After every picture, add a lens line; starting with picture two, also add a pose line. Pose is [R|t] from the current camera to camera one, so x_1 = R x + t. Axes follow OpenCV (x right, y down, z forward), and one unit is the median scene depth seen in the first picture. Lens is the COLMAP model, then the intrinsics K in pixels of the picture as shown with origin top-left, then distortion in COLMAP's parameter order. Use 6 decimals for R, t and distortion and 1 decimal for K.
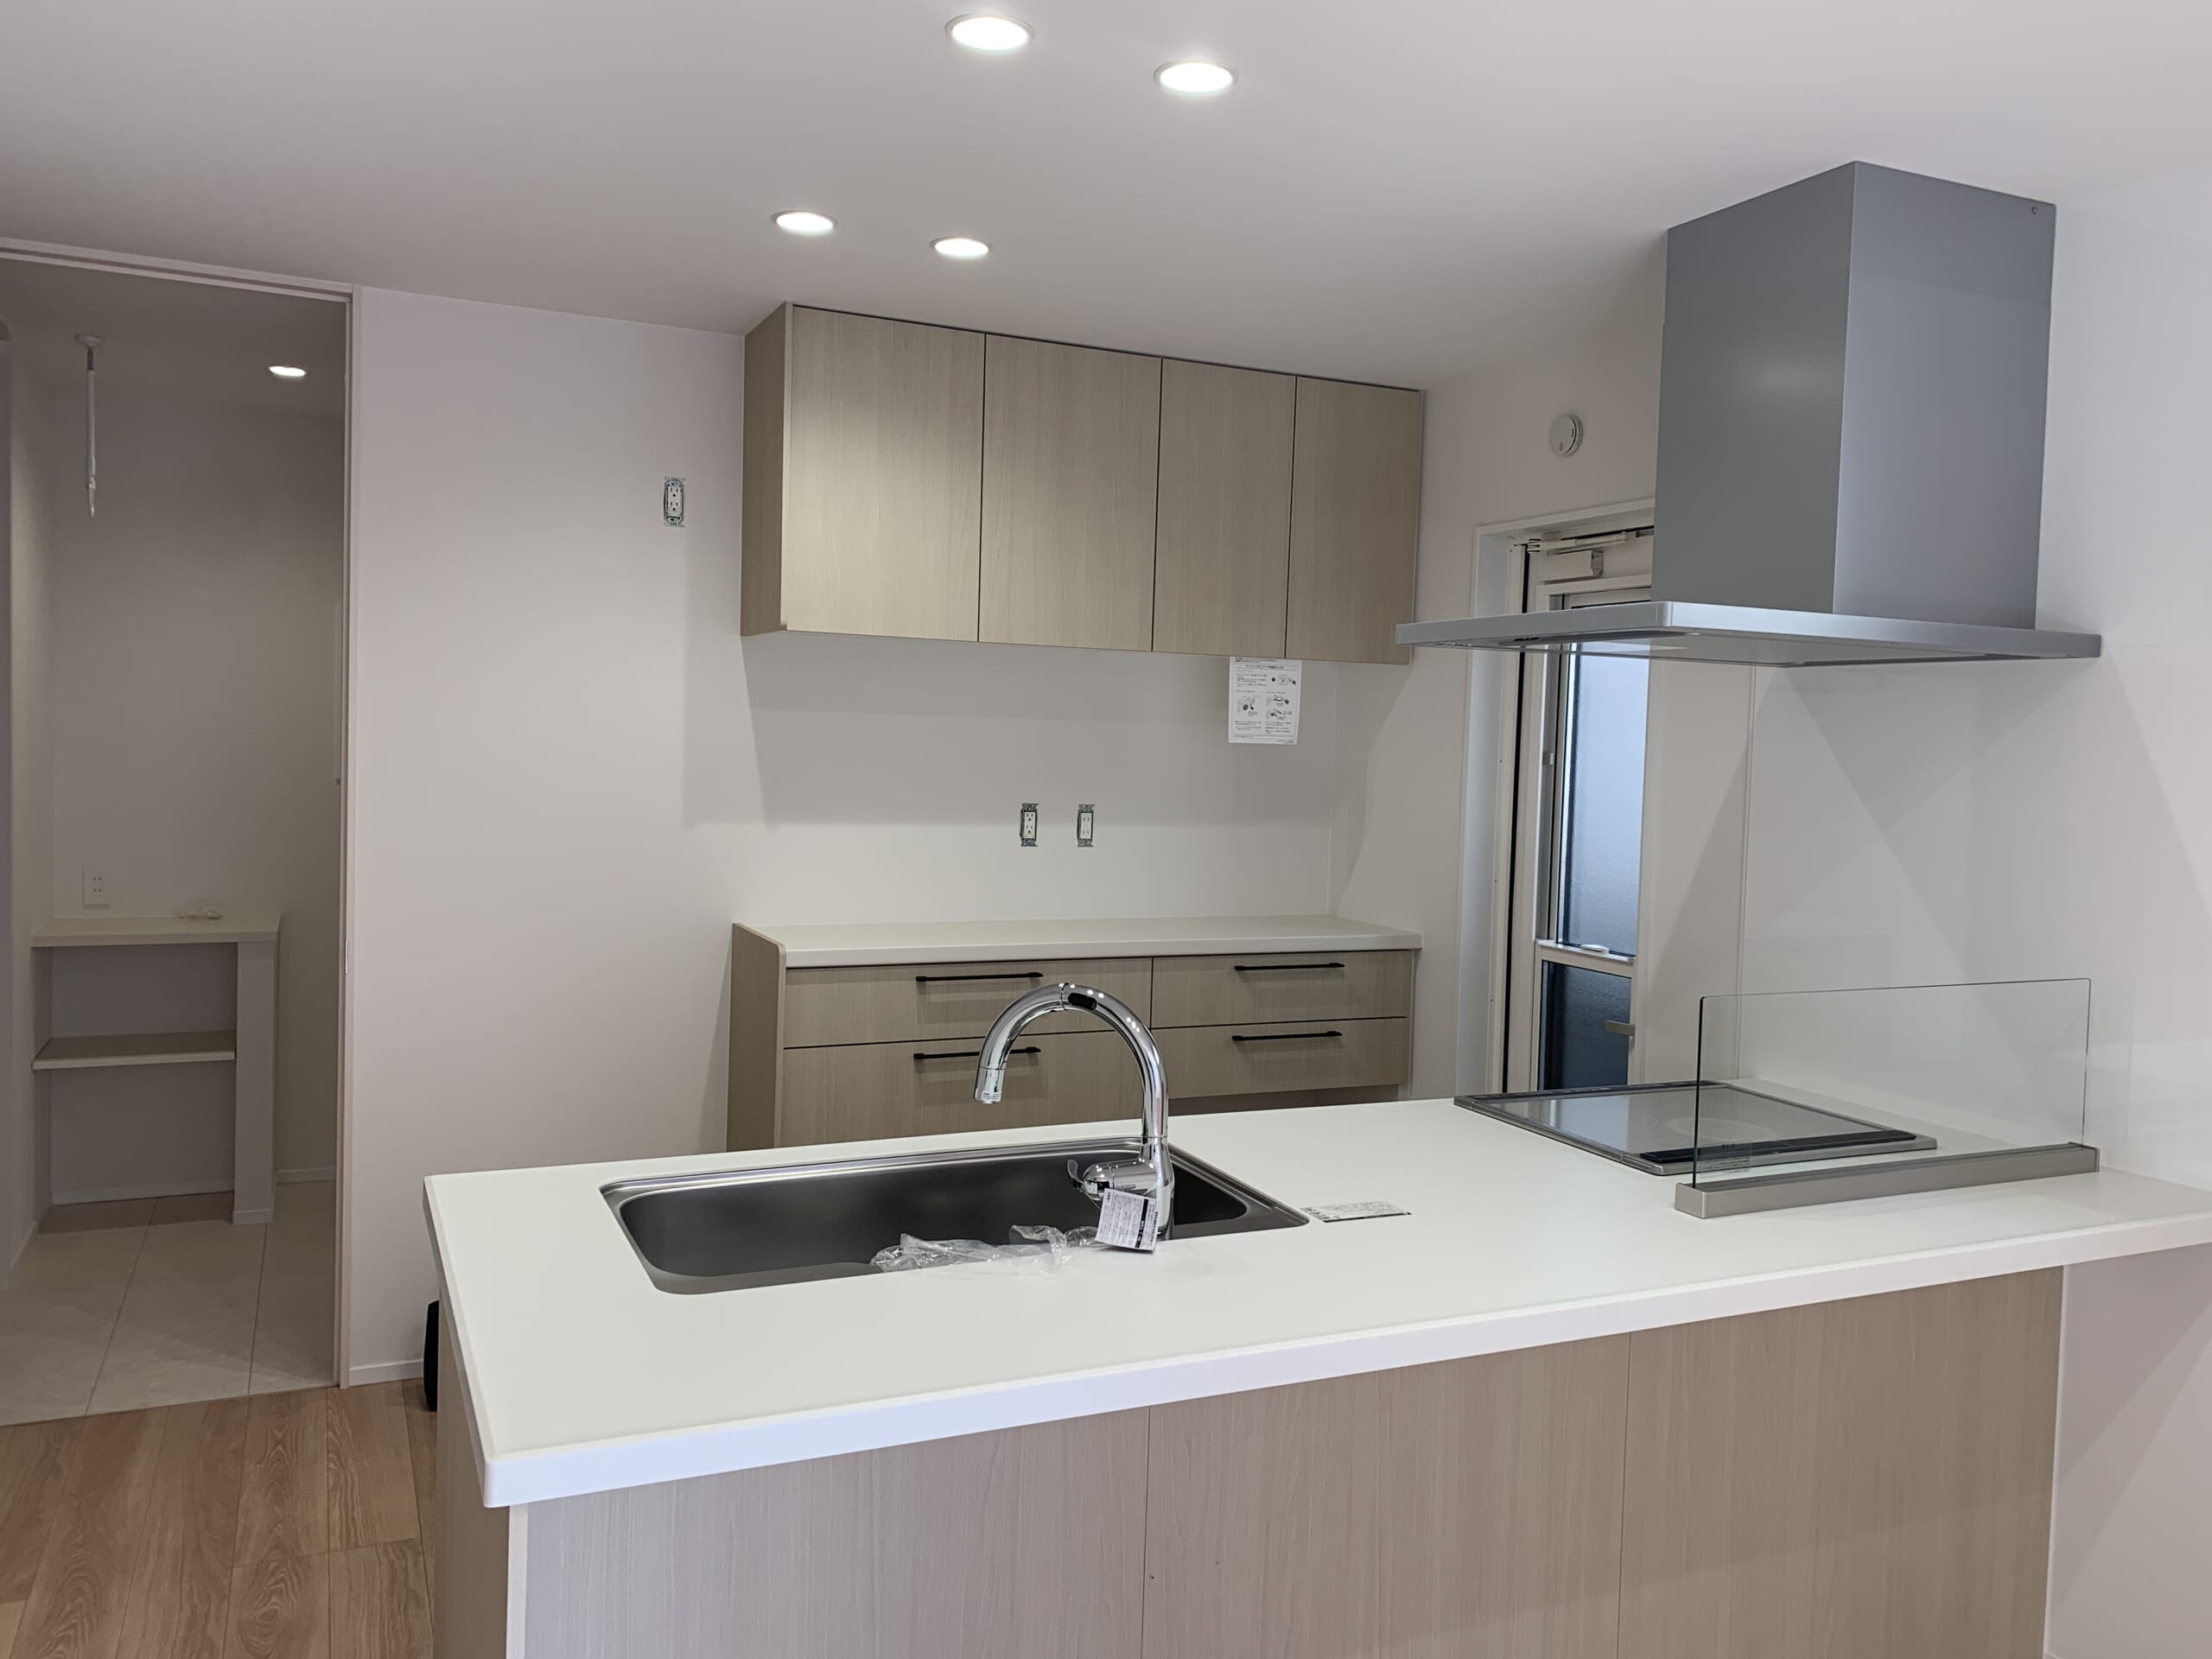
lens RADIAL K [[1644.4, 0, 1118.6], [0, 1644.4, 837.7], [0, 0, 1]] dist [0.003550, -0.007838]
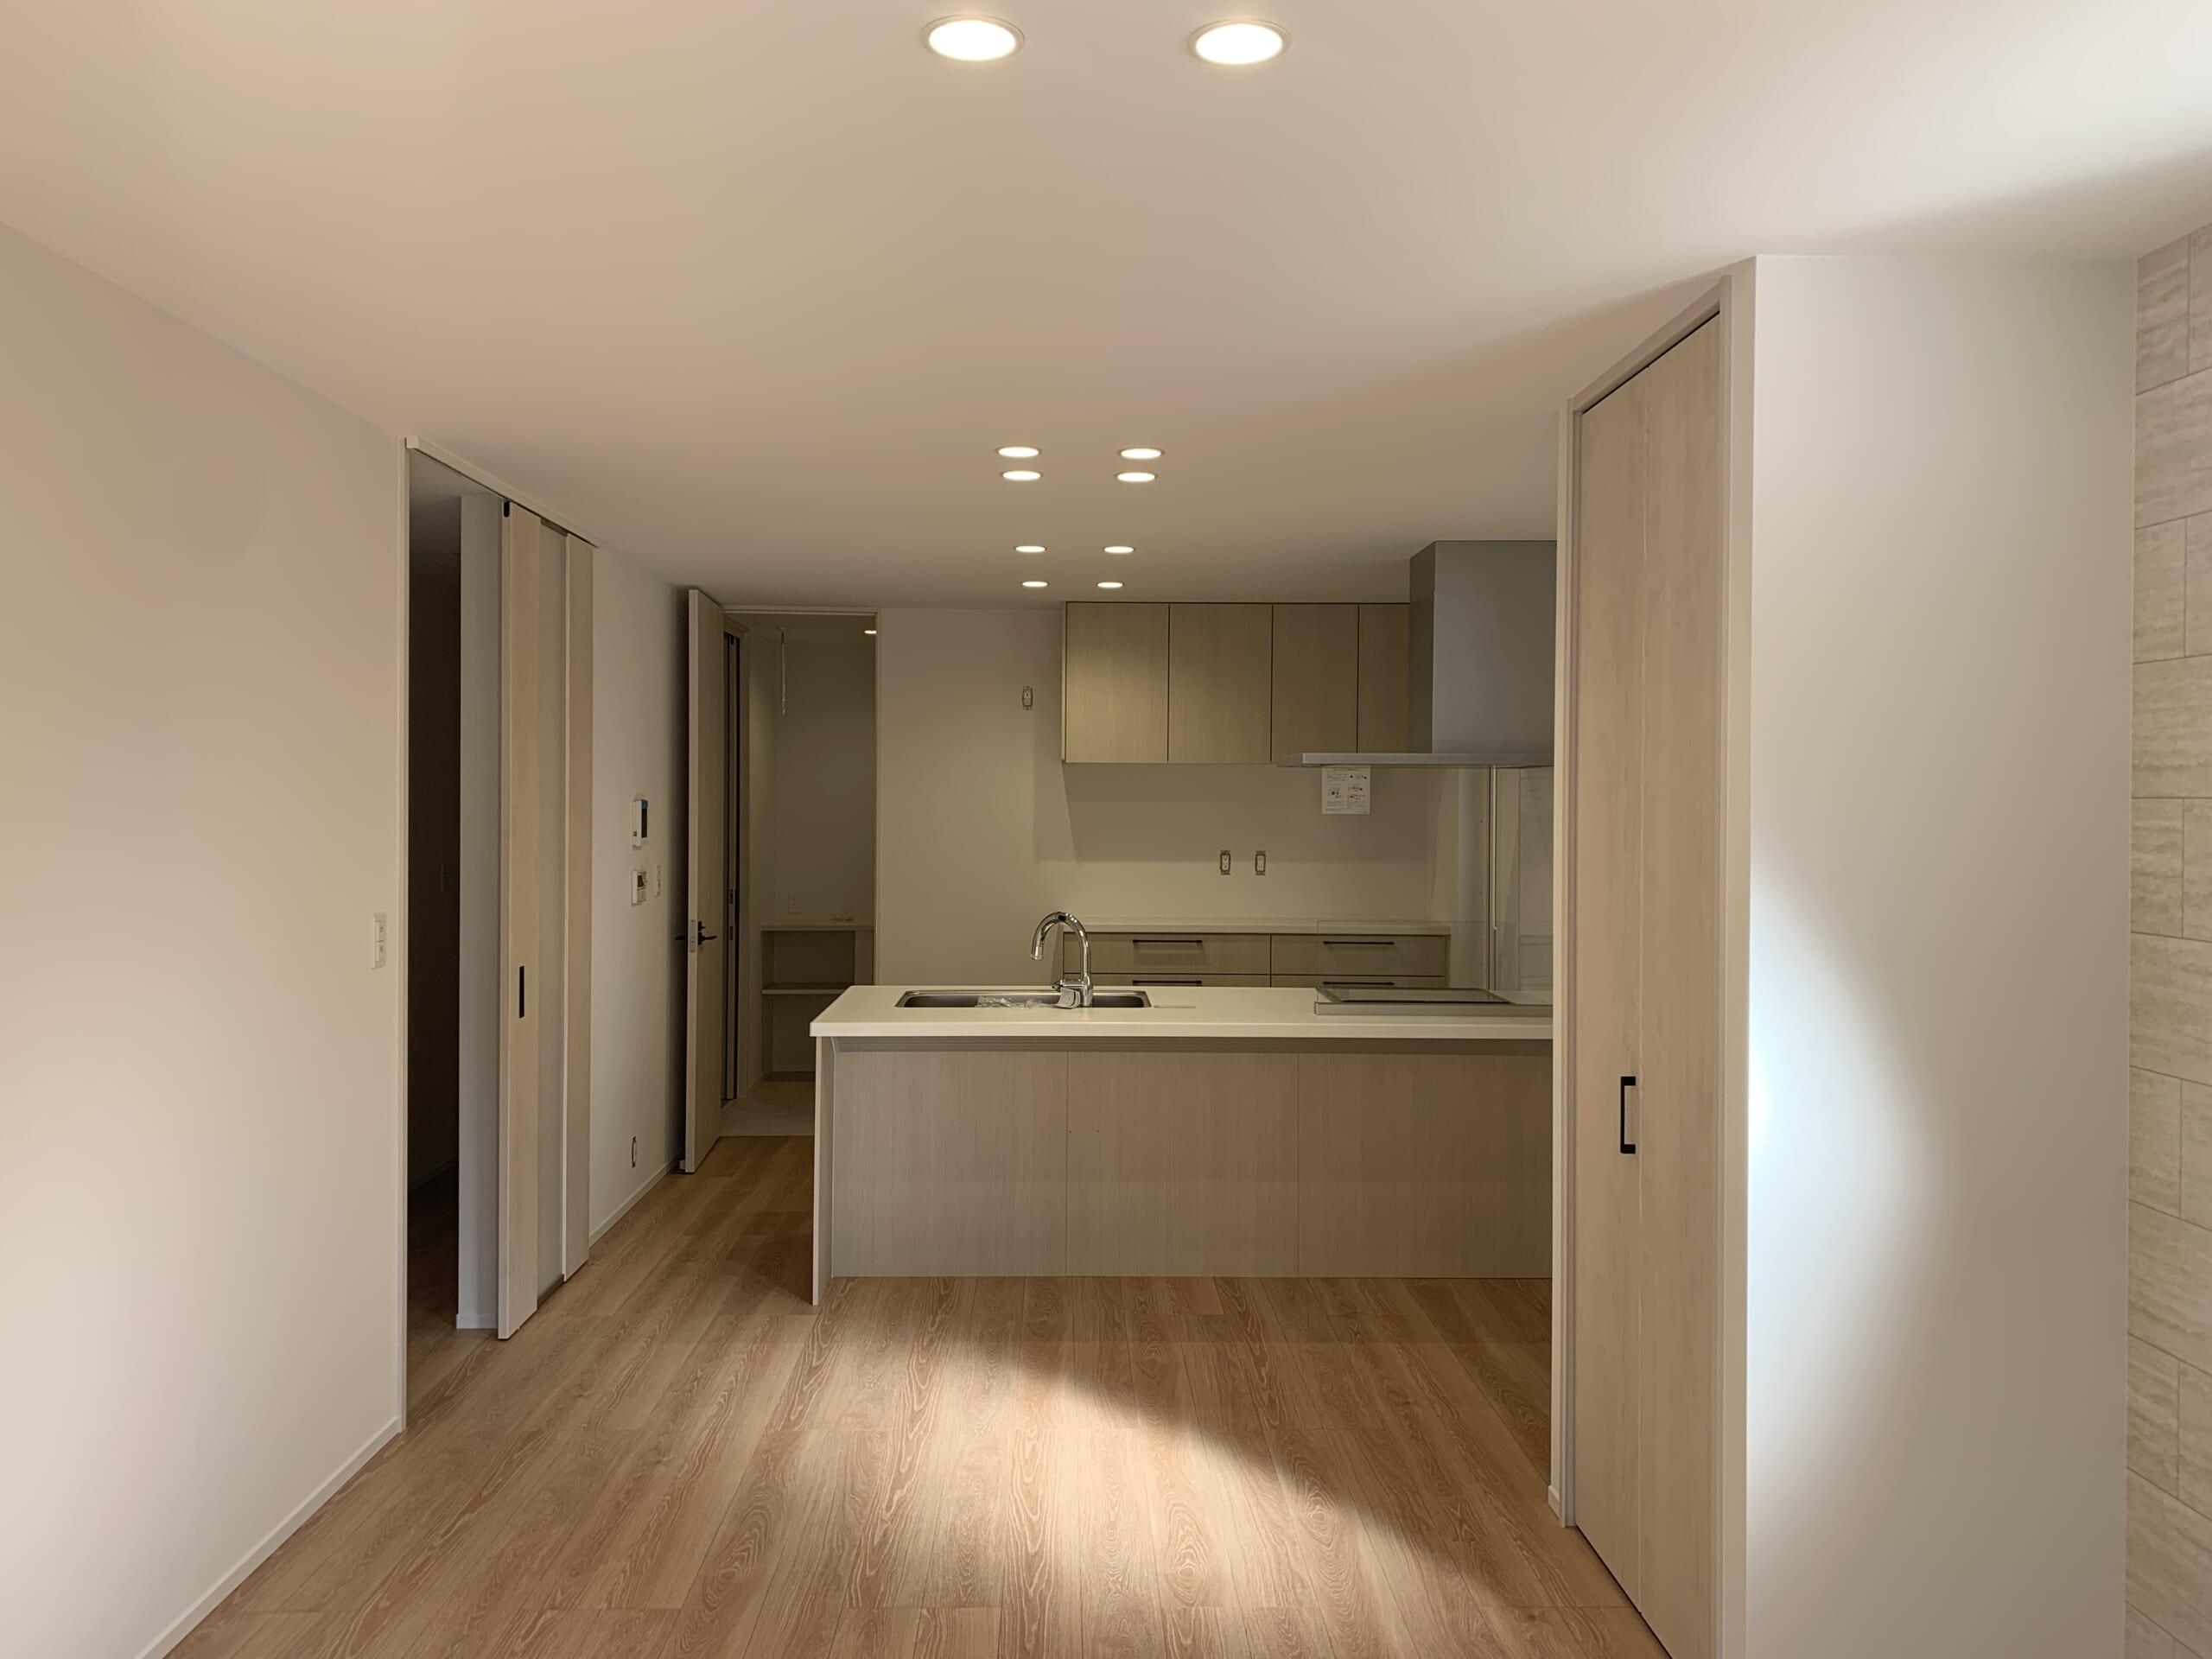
lens RADIAL K [[1644.4, 0, 1098.5], [0, 1644.4, 820.6], [0, 0, 1]] dist [0.003550, -0.007838]
pose [[0.909385, -0.020402, -0.415454, 0.576987], [-0.003765, 0.998352, -0.057267, 0.050746], [0.415937, 0.053642, 0.907810, -0.688080]]
